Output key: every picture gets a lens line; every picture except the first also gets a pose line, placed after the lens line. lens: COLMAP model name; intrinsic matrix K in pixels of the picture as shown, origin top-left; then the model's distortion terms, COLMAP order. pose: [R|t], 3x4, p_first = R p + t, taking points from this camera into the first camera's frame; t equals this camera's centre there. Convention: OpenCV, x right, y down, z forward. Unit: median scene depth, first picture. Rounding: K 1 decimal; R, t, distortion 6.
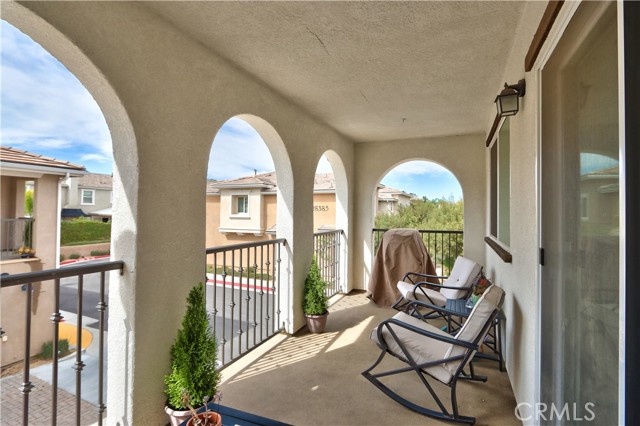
lens RADIAL K [[298.7, 0, 320.0], [0, 298.7, 213.0], [0, 0, 1]] dist [-0.010065, -0.000070]
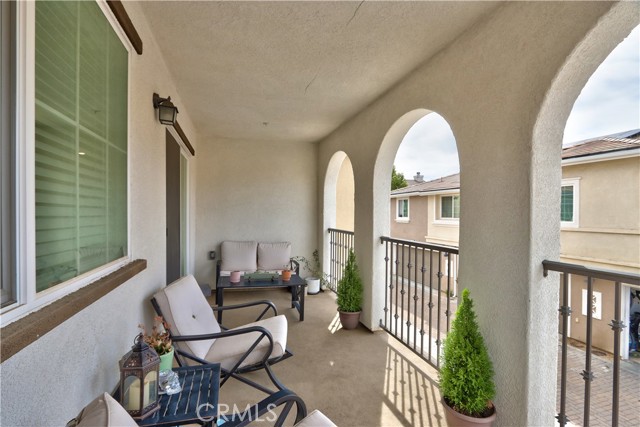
lens RADIAL K [[298.7, 0, 320.0], [0, 298.7, 213.5], [0, 0, 1]] dist [-0.010065, -0.000070]
pose [[-0.747686, -0.006594, -0.664020, 0.570872], [-0.005799, 0.999977, -0.003400, 0.010804], [0.664027, 0.001309, -0.747707, 1.334250]]
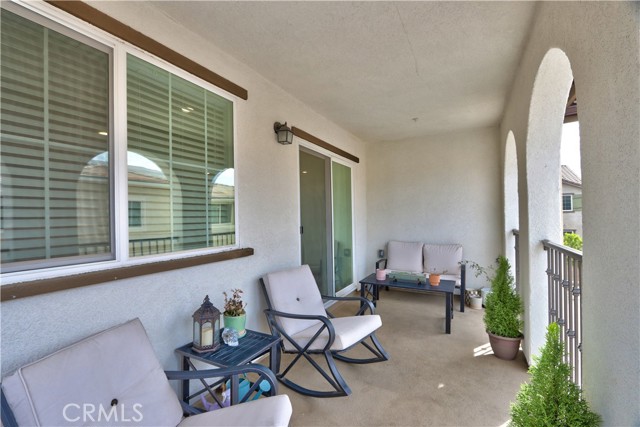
lens RADIAL K [[296.6, 0, 320.0], [0, 296.6, 213.5], [0, 0, 1]] dist [-0.030556, -0.000008]
pose [[-0.998938, 0.015581, 0.043364, 0.237754], [0.015017, 0.999799, -0.013303, 0.021310], [-0.043562, -0.012638, -0.998971, 1.447071]]
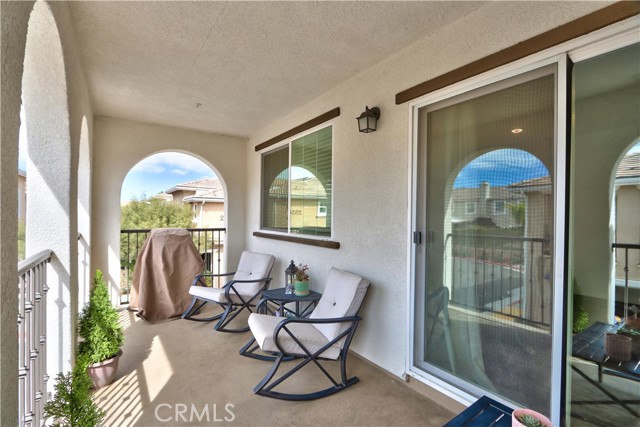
lens RADIAL K [[296.1, 0, 296.2], [0, 296.1, 223.0], [0, 0, 1]] dist [-0.012724, 0.000071]
pose [[0.559624, -0.023800, 0.828405, -0.337549], [-0.004385, 0.999489, 0.031677, 0.012266], [-0.828735, -0.021360, 0.559234, 0.299019]]
